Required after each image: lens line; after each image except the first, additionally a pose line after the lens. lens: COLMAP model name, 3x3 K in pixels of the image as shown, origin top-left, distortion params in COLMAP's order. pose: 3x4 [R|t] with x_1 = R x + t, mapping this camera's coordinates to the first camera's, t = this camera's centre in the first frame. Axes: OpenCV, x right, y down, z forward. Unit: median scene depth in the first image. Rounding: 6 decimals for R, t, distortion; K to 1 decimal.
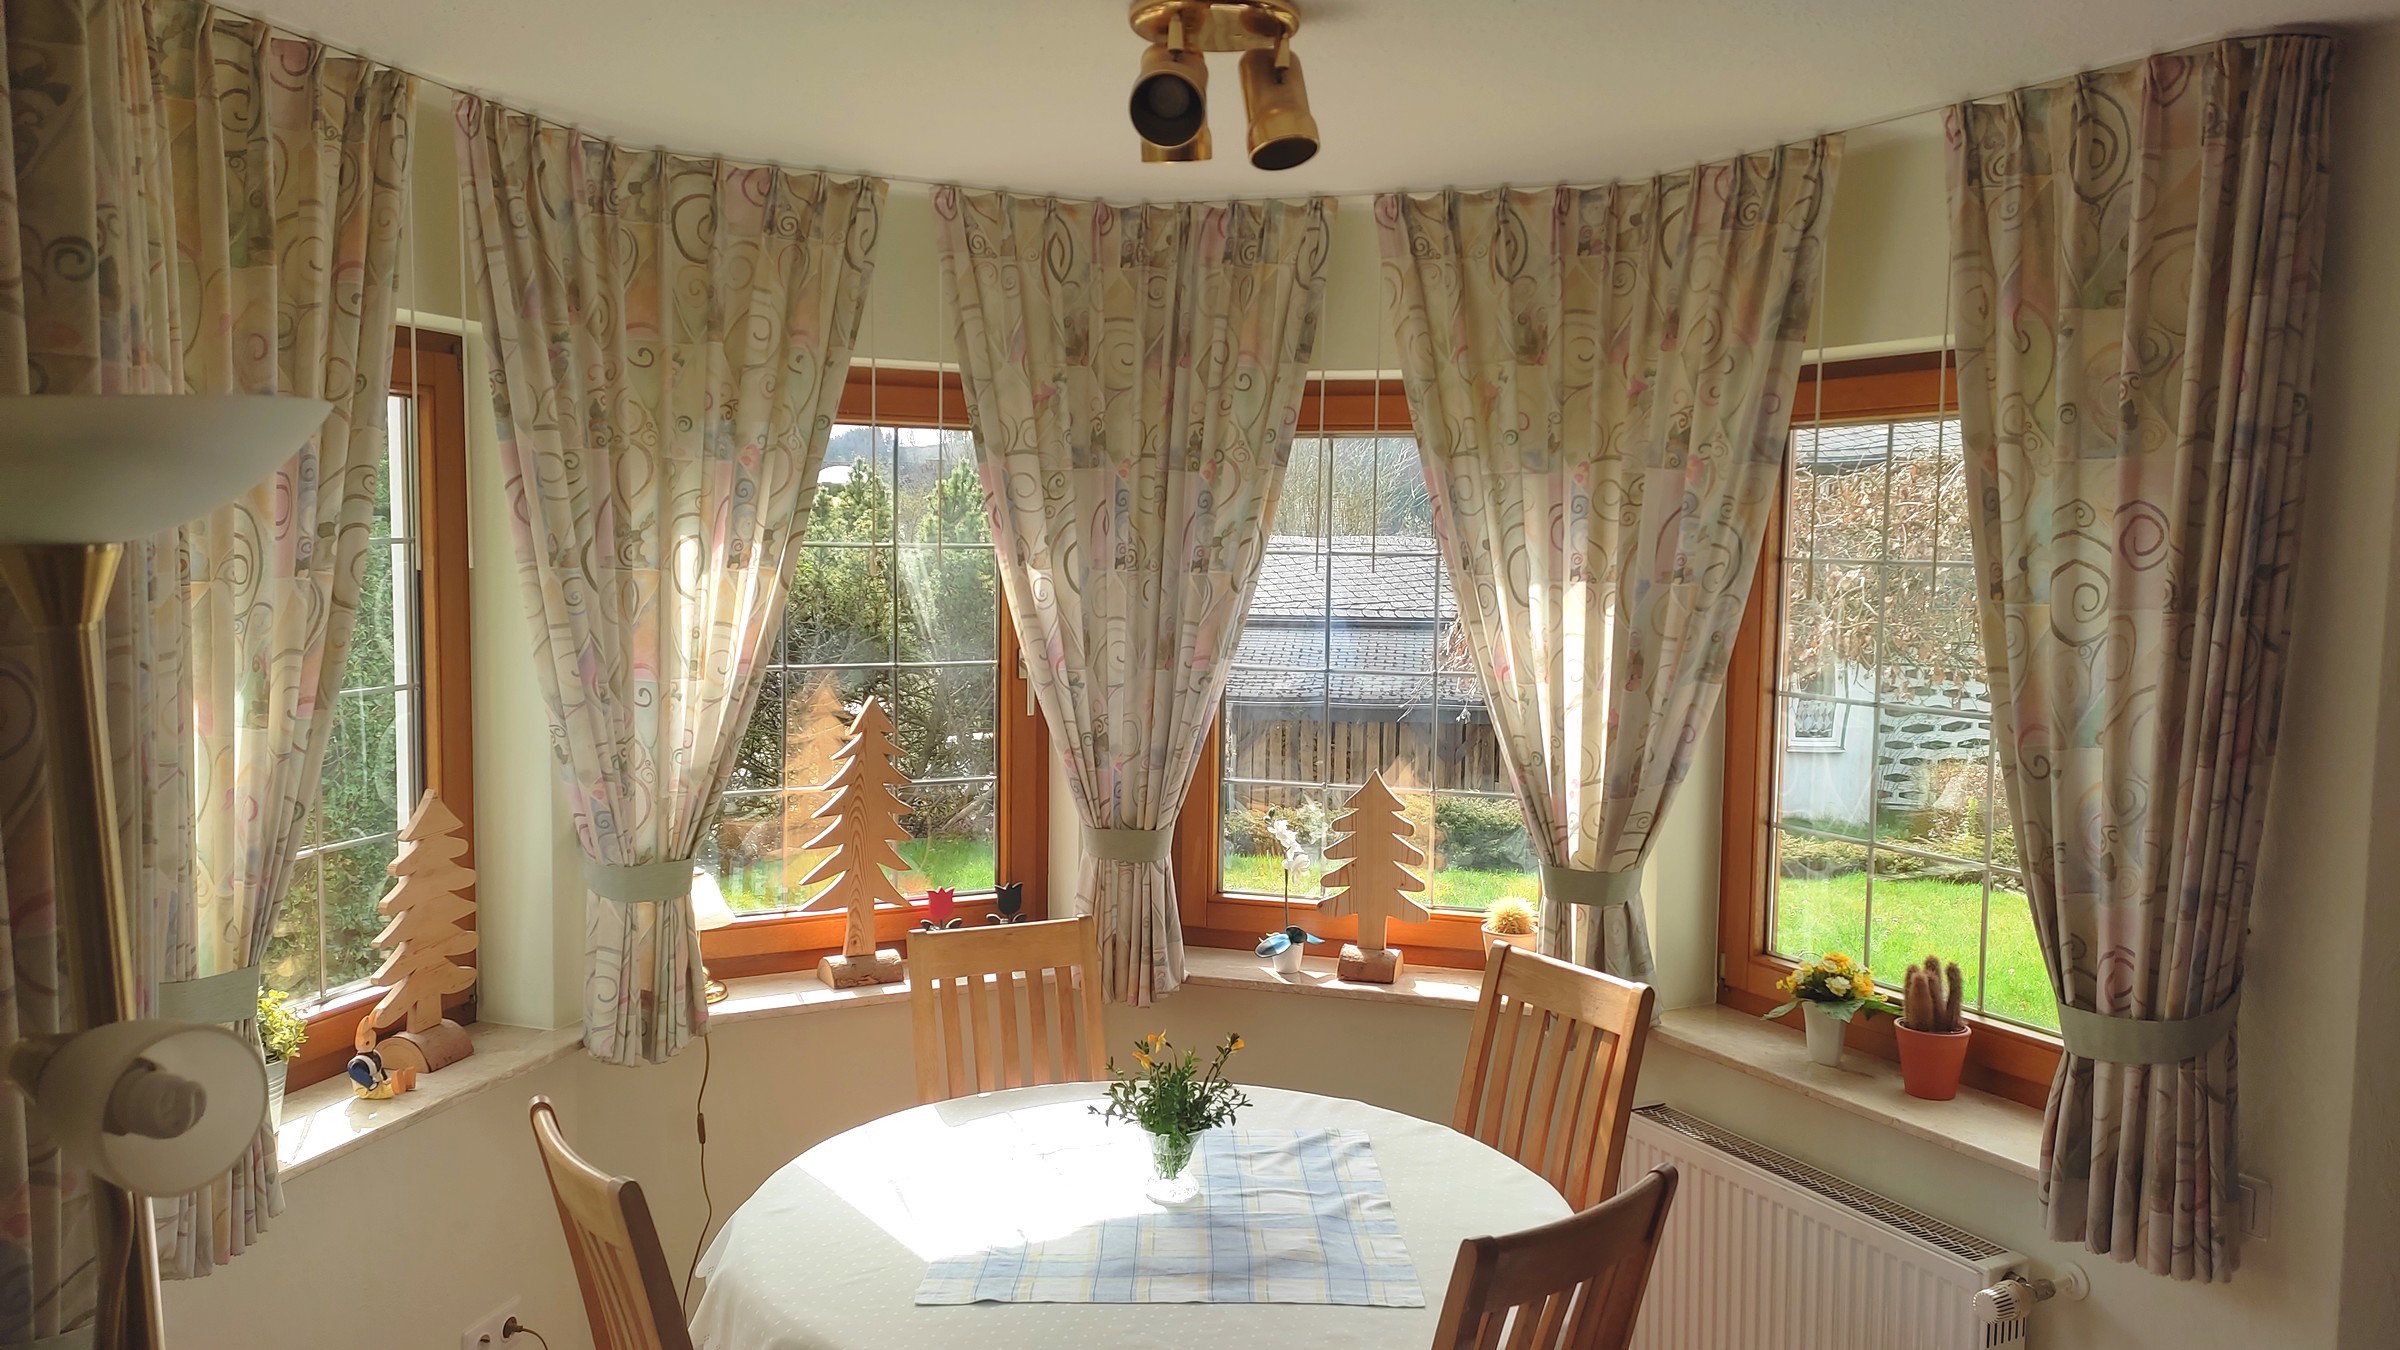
lens RADIAL K [[1785.4, 0, 1218.0], [0, 1785.4, 679.7], [0, 0, 1]] dist [0.072050, -0.070488]
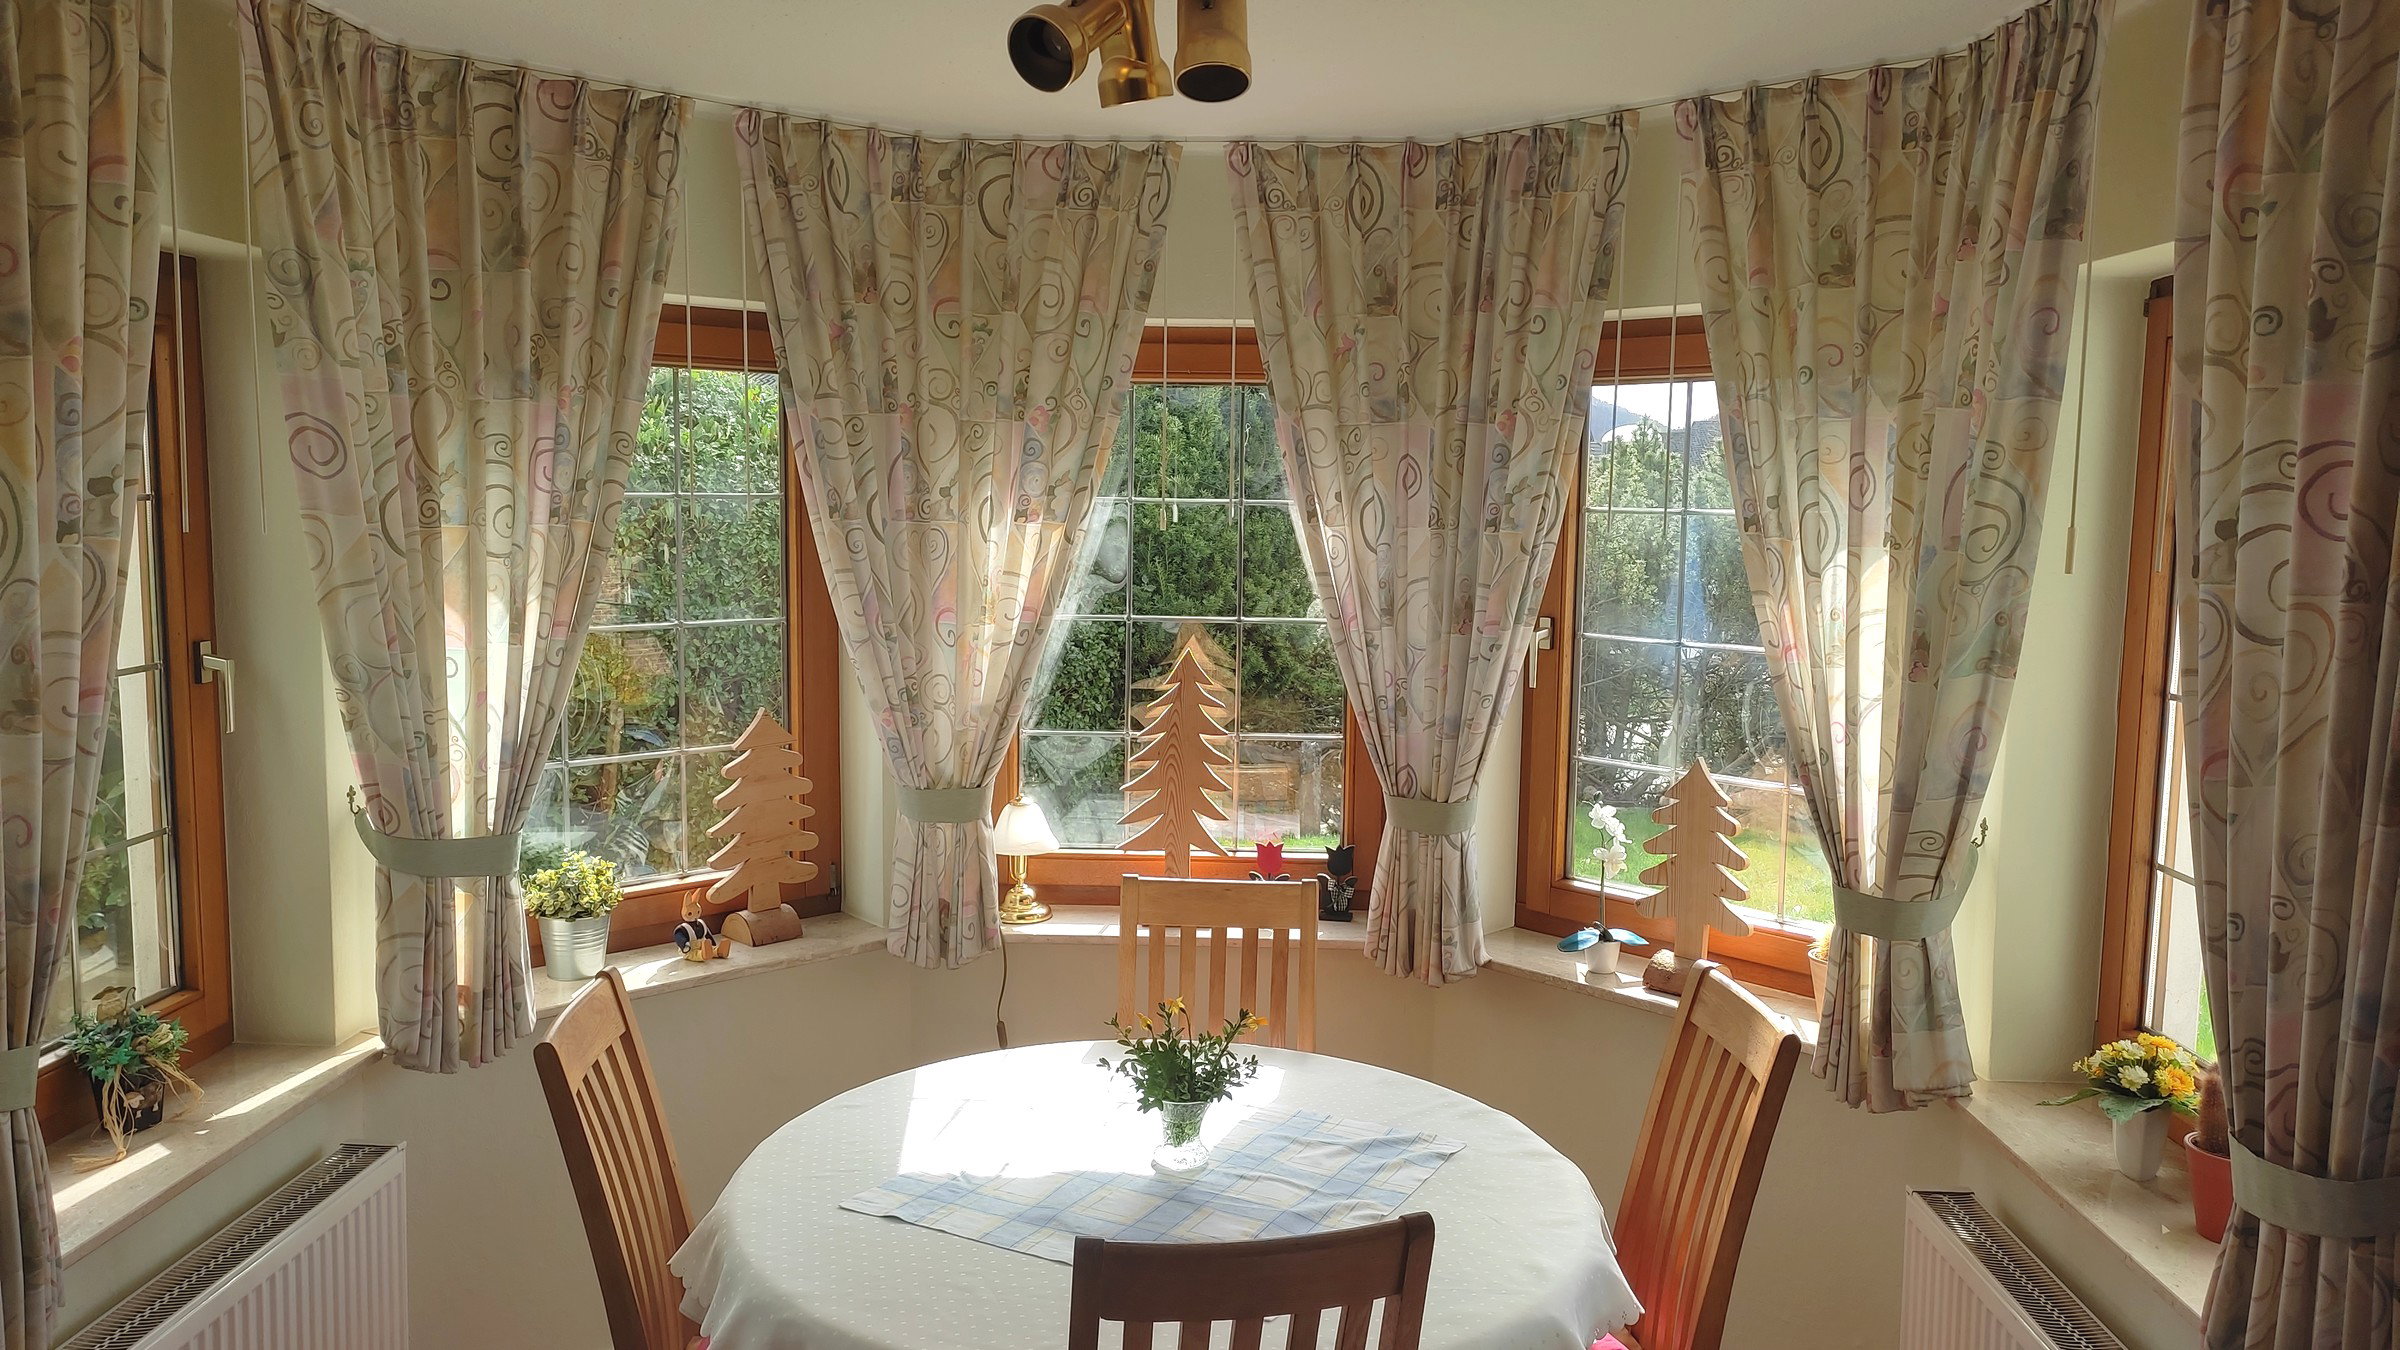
lens RADIAL K [[1785.4, 0, 1193.8], [0, 1785.4, 686.6], [0, 0, 1]] dist [0.072050, -0.070488]
pose [[0.863441, 0.055716, -0.501363, 0.367565], [-0.042944, 0.998392, 0.036993, -0.007989], [0.502619, -0.010411, 0.864446, 0.125116]]
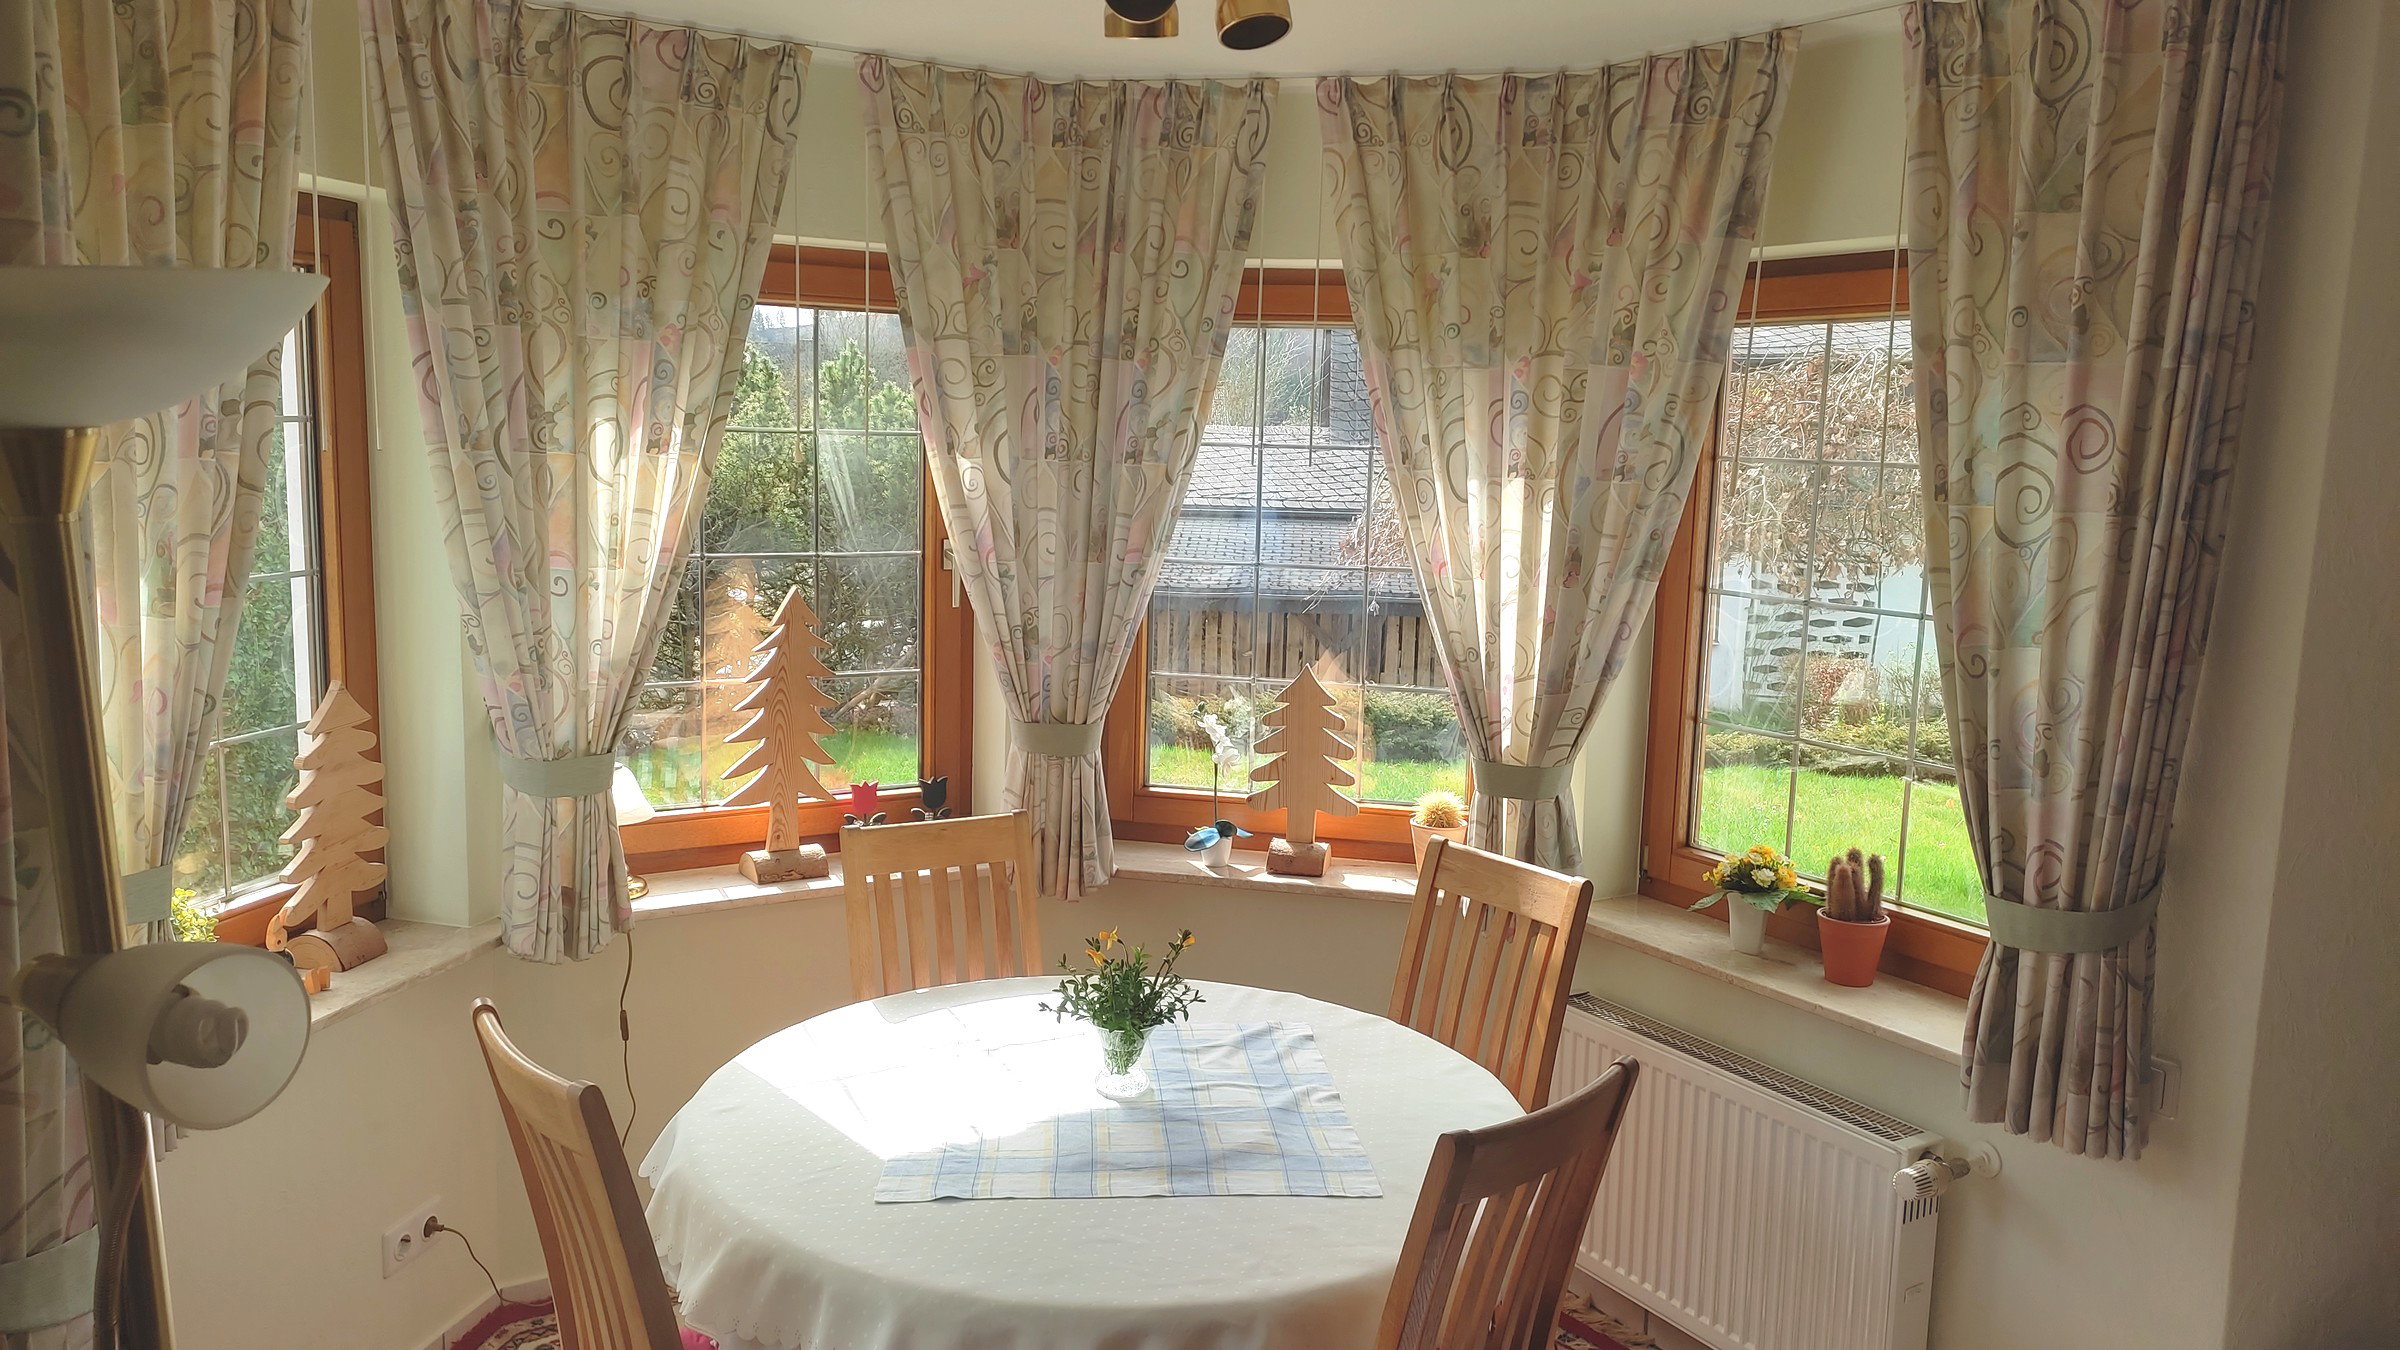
lens RADIAL K [[1785.4, 0, 1222.9], [0, 1785.4, 668.8], [0, 0, 1]] dist [0.072050, -0.070488]
pose [[0.997644, 0.004288, 0.068477, -0.031025], [-0.008104, 0.998423, 0.055546, -0.002576], [-0.068130, -0.055970, 0.996105, 0.010276]]
